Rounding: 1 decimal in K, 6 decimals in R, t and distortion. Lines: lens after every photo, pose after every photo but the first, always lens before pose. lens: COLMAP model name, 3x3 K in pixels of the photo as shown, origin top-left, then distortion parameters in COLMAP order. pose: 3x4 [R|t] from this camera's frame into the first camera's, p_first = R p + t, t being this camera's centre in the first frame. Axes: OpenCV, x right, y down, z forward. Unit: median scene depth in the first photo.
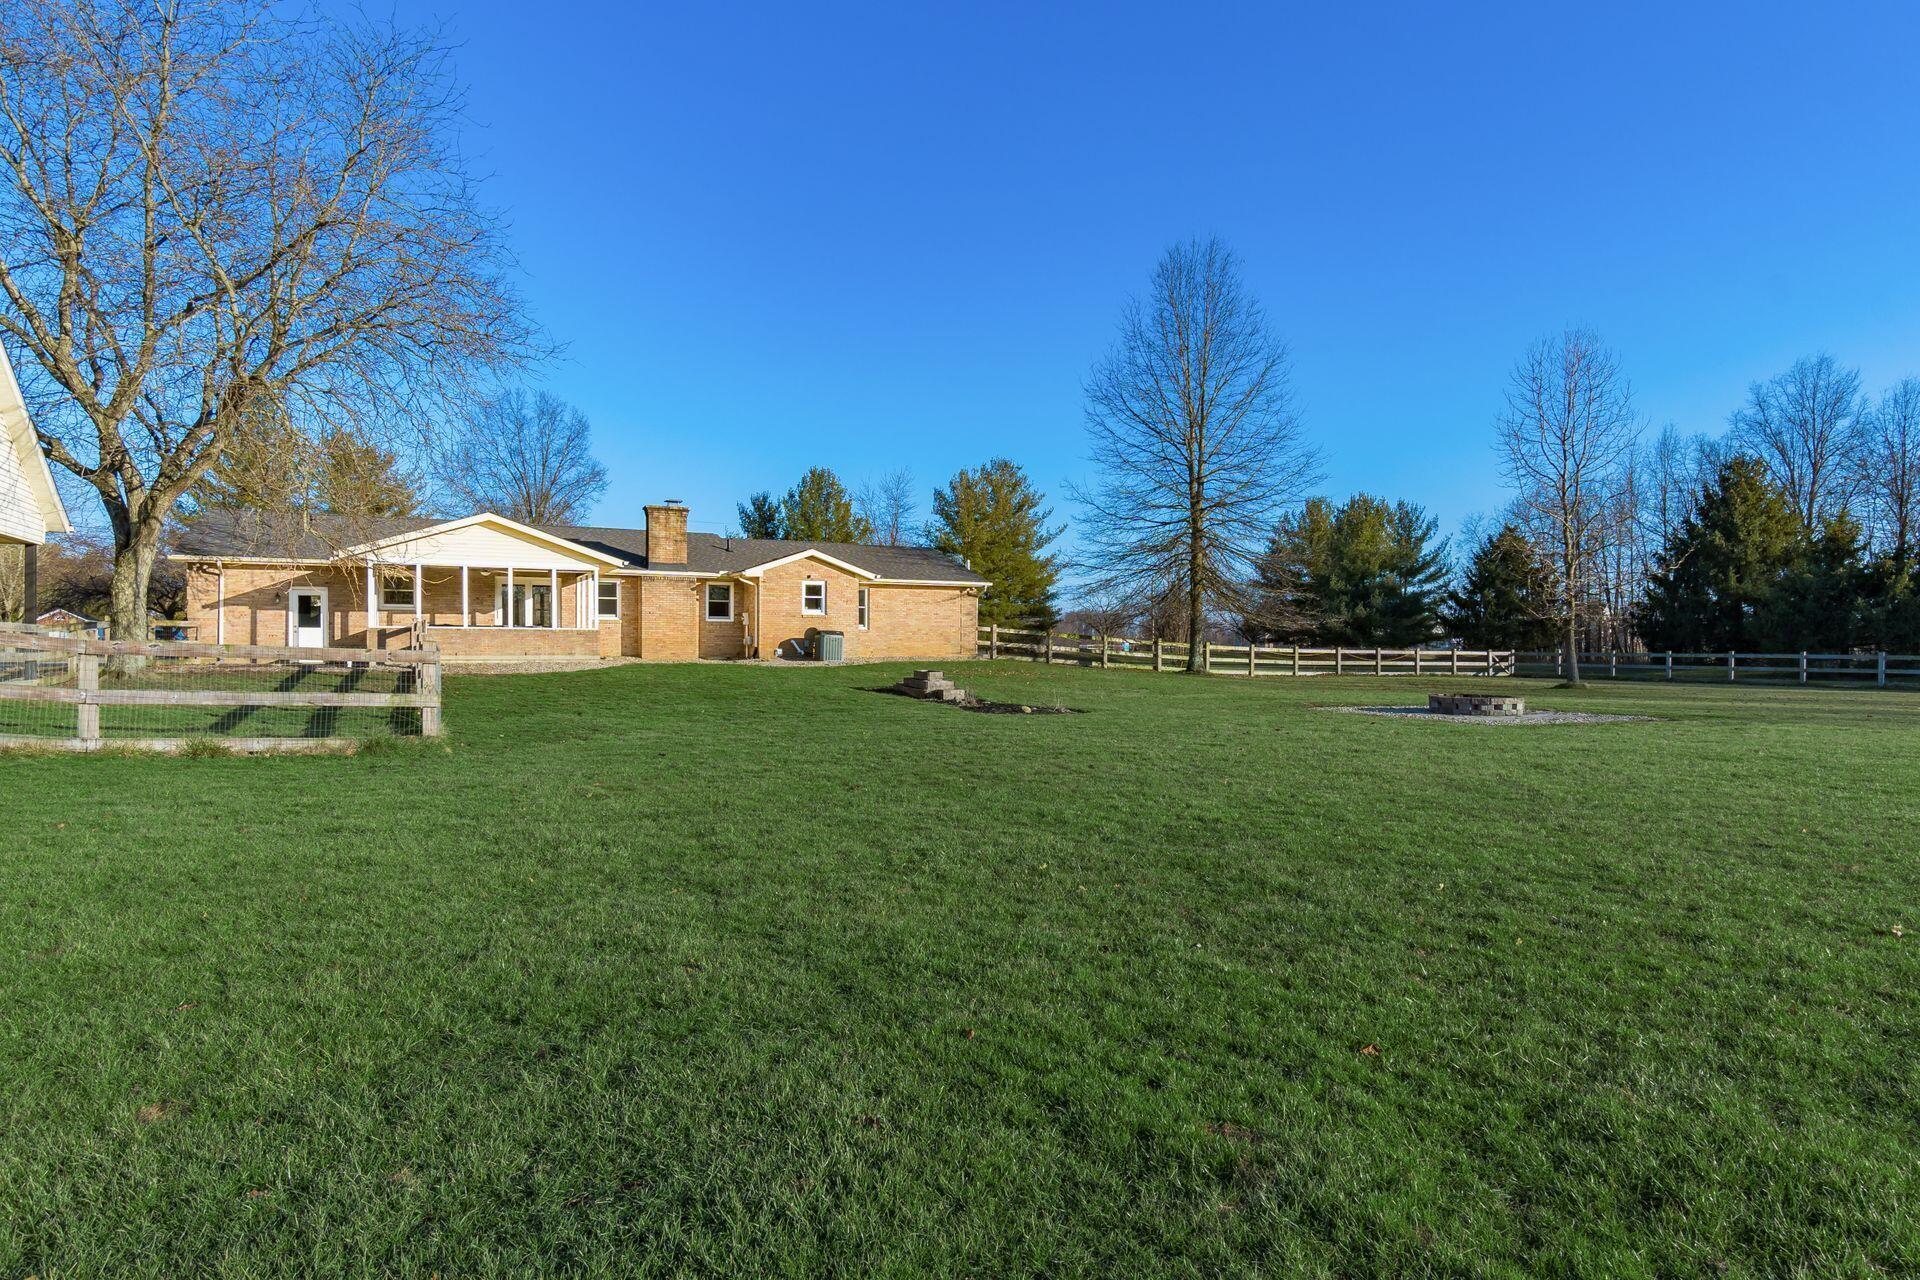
lens RADIAL K [[1067.7, 0, 957.6], [0, 1067.7, 655.9], [0, 0, 1]] dist [-0.005840, -0.001496]
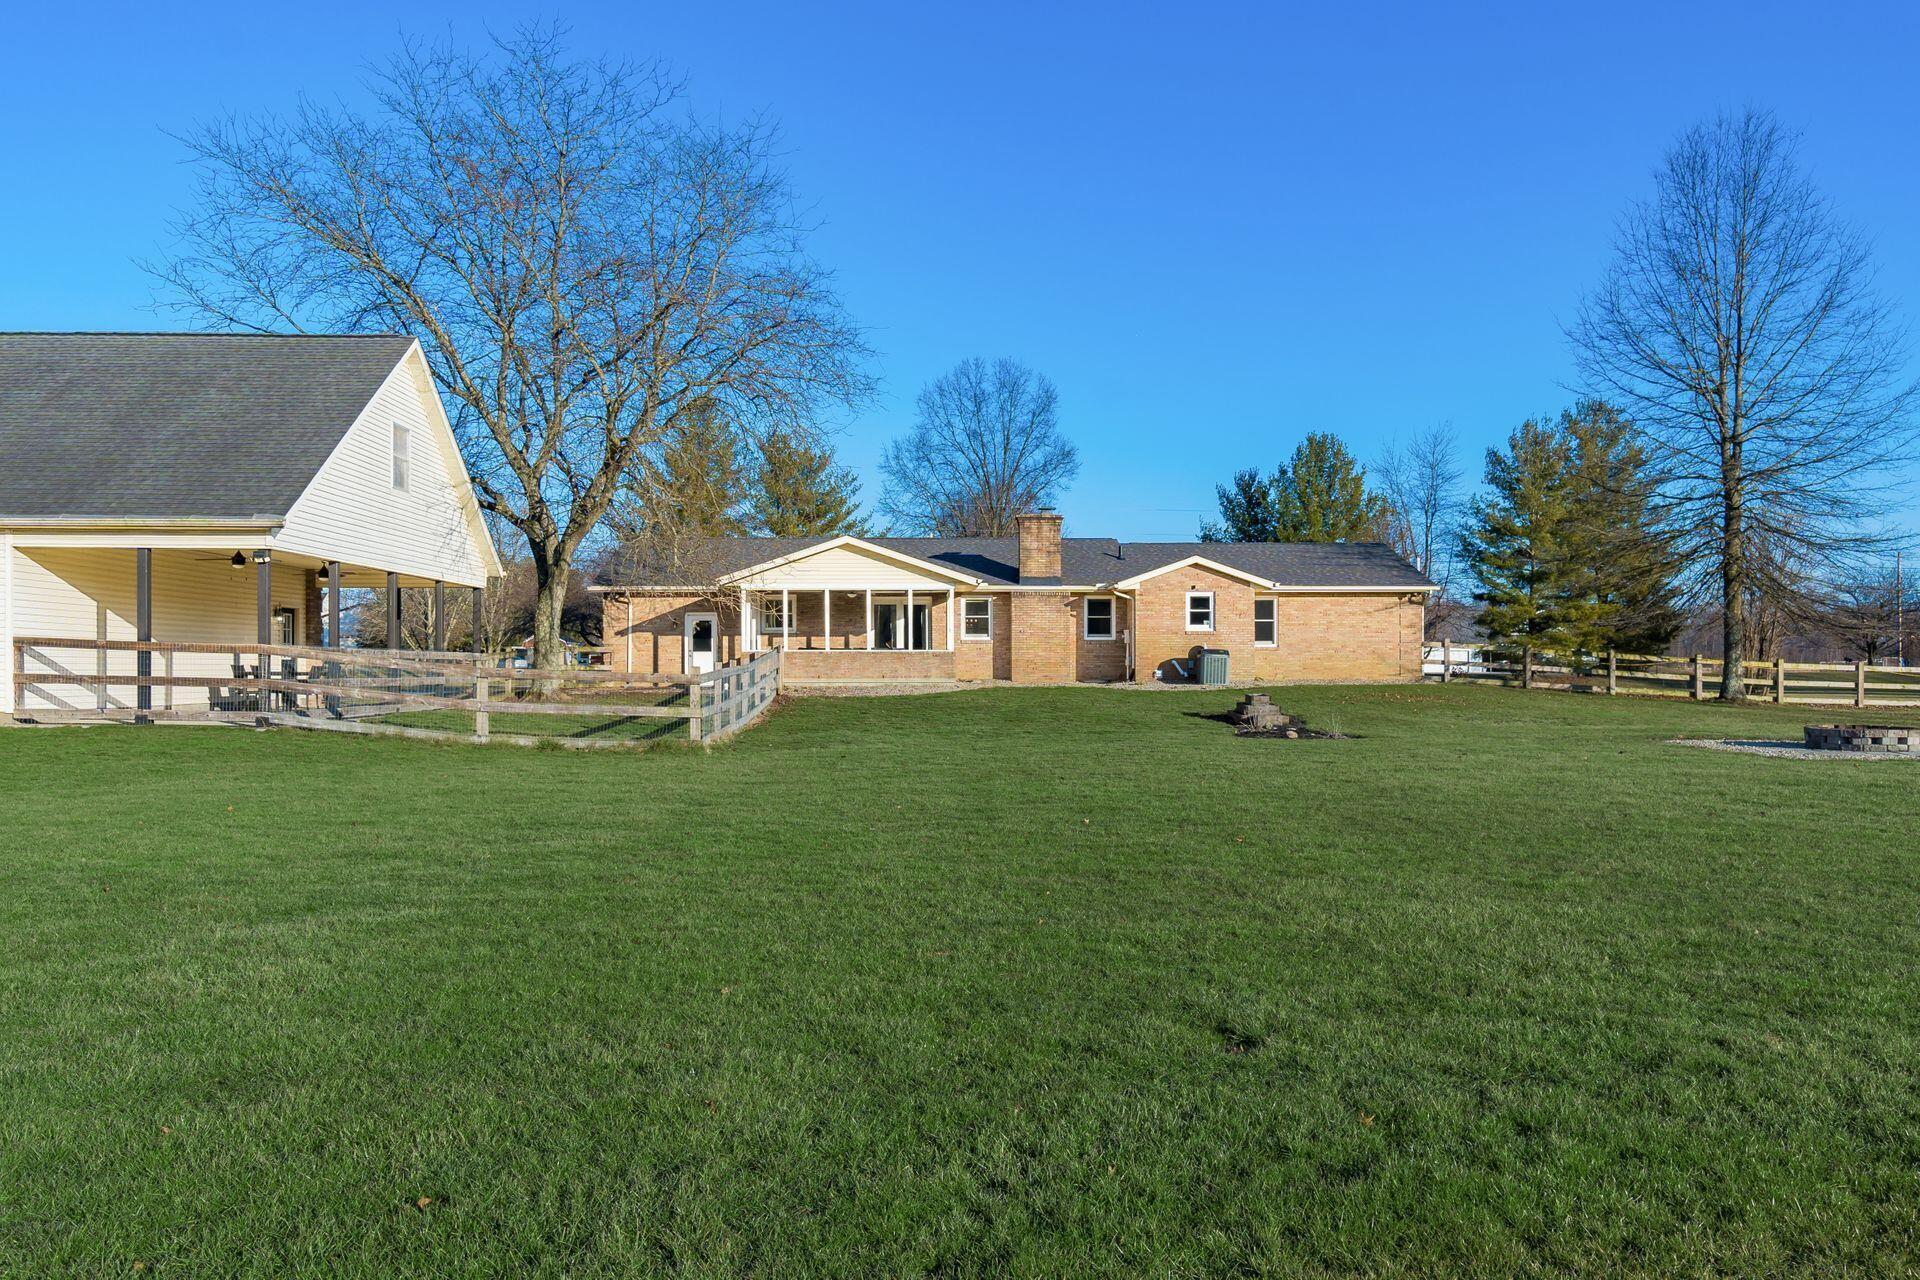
lens RADIAL K [[1499.2, 0, 959.9], [0, 1499.2, 673.4], [0, 0, 1]] dist [0.000292, -0.003570]
pose [[0.905362, -0.002409, -0.424633, 0.210406], [0.000811, 0.999992, -0.003943, 0.000531], [0.424639, 0.003226, 0.905357, -0.189369]]
